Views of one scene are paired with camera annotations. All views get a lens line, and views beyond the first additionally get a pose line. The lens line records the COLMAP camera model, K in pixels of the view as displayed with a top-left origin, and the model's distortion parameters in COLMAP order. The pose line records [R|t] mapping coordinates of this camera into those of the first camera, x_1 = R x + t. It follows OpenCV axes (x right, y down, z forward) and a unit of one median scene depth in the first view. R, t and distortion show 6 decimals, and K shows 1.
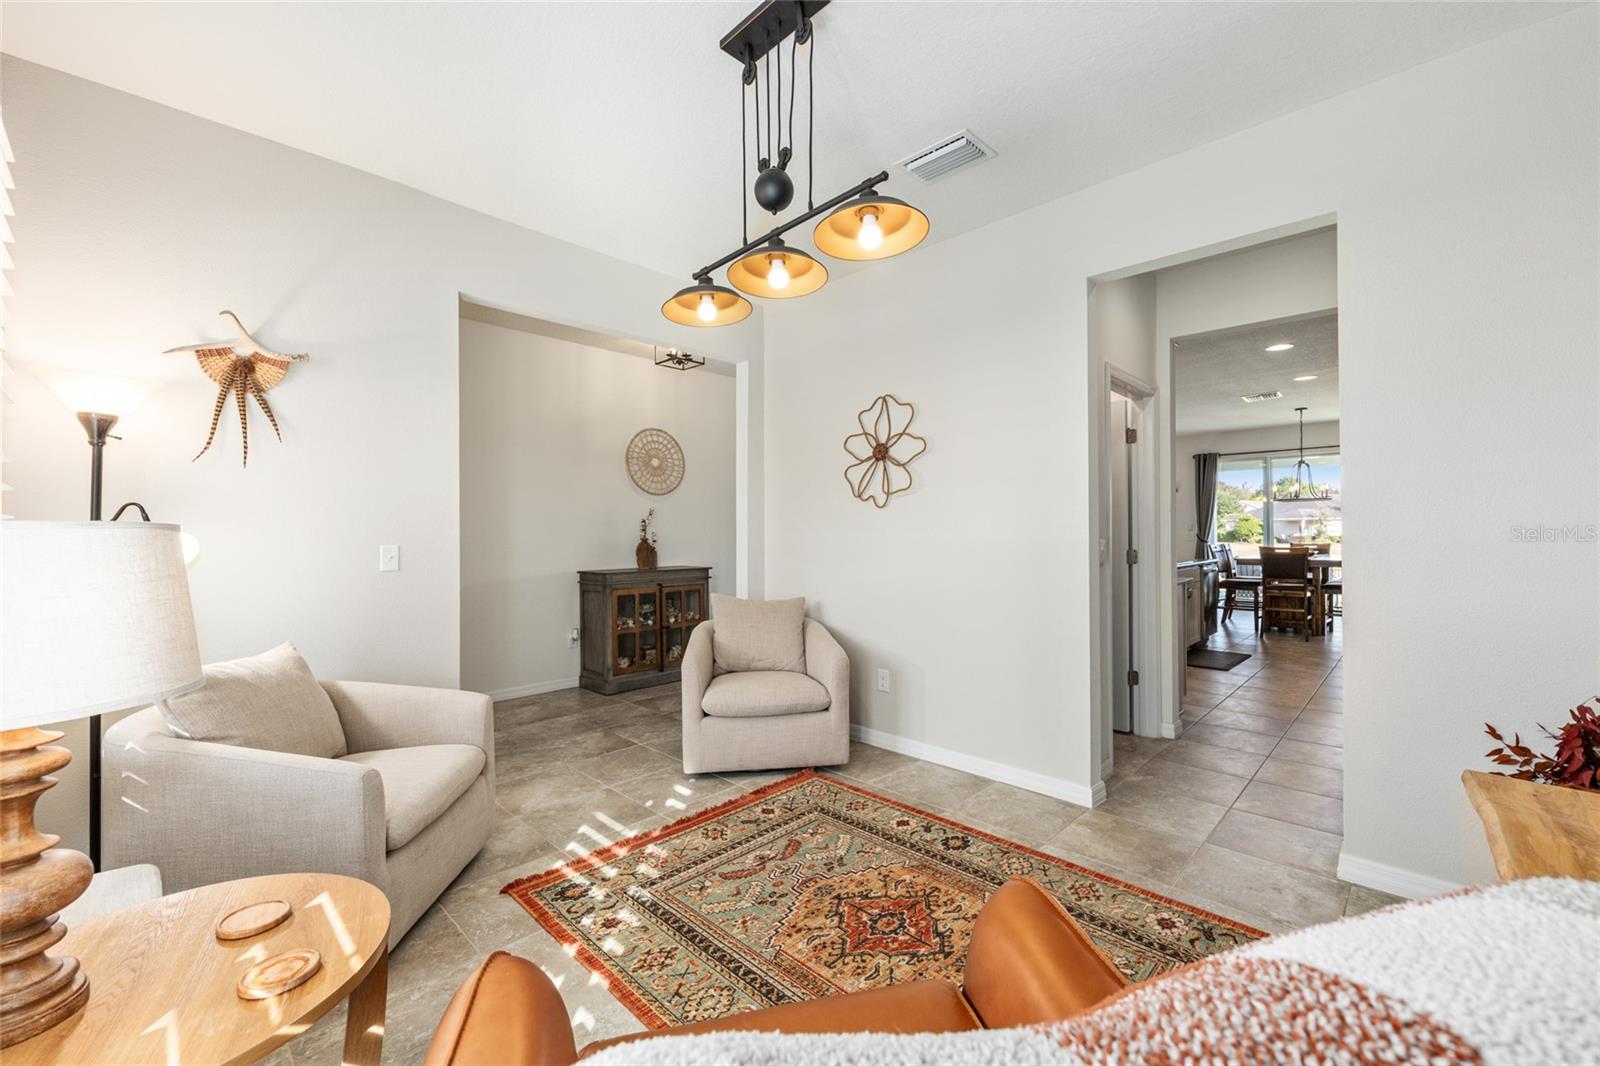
lens RADIAL K [[636.3, 0, 800.7], [0, 636.3, 523.0], [0, 0, 1]] dist [-0.008076, 0.000215]
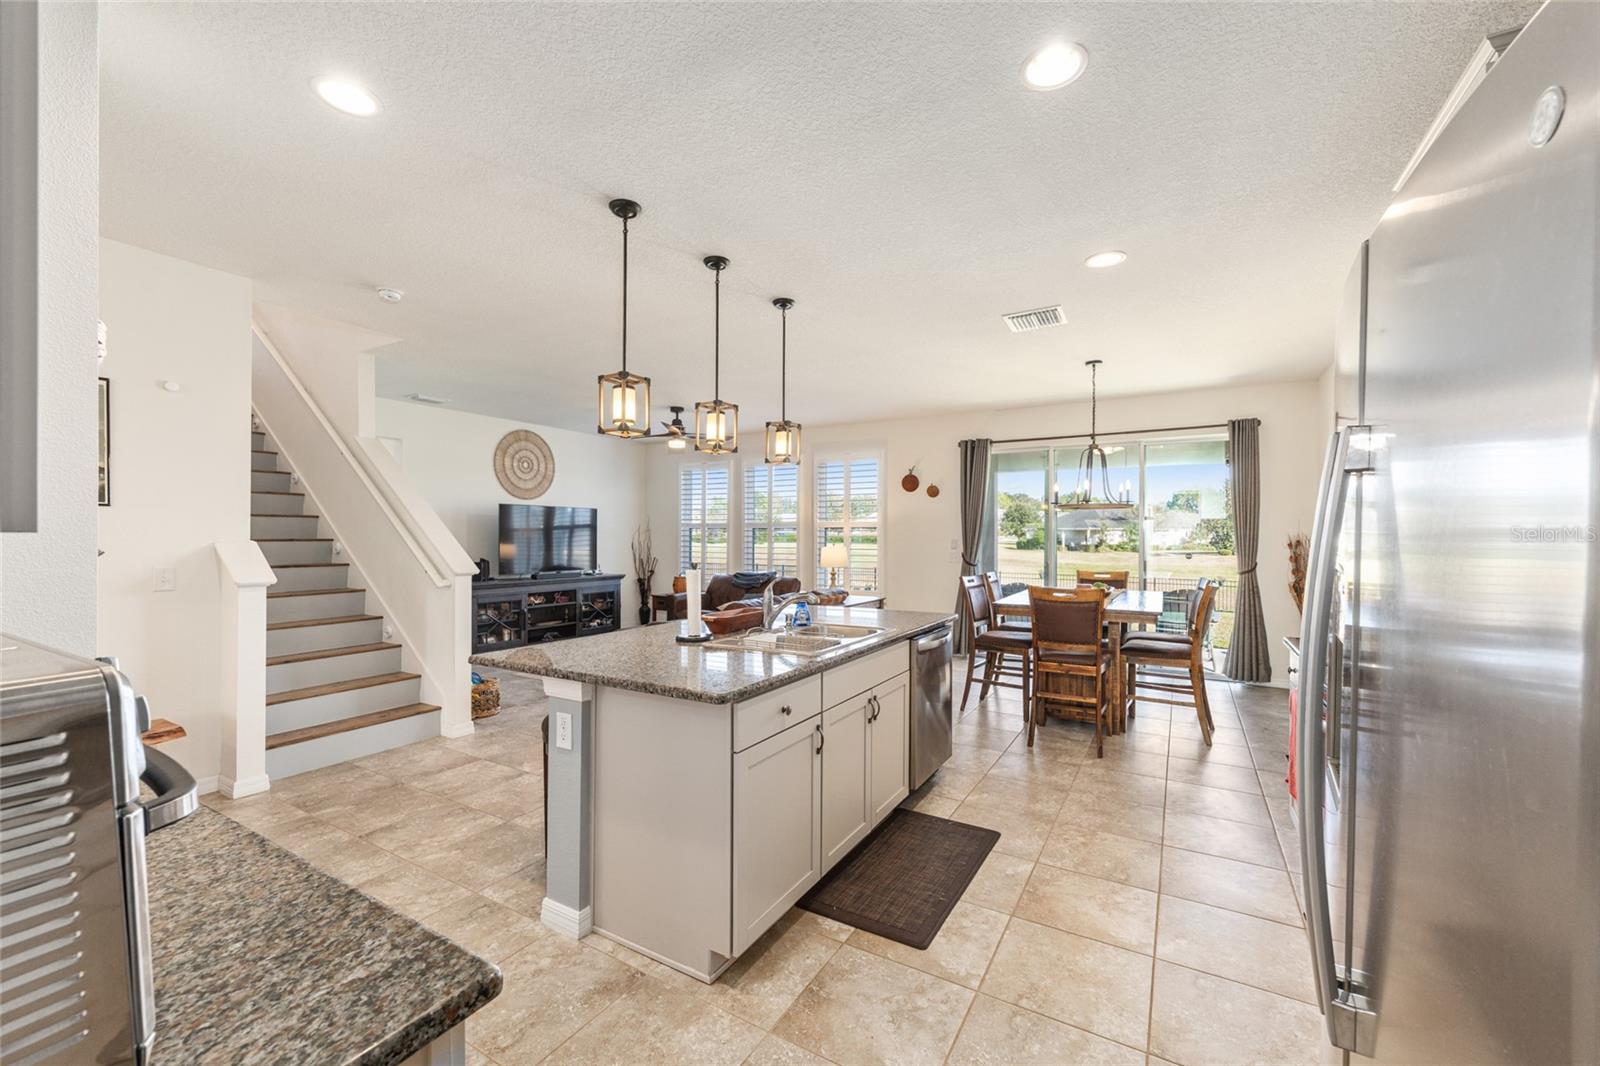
lens RADIAL K [[636.3, 0, 801.4], [0, 636.3, 534.2], [0, 0, 1]] dist [-0.008076, 0.000215]
pose [[0.969704, 0.006617, 0.244192, 0.374313], [-0.008780, 0.999931, 0.007770, -0.010547], [-0.244123, -0.009678, 0.969696, 0.481832]]
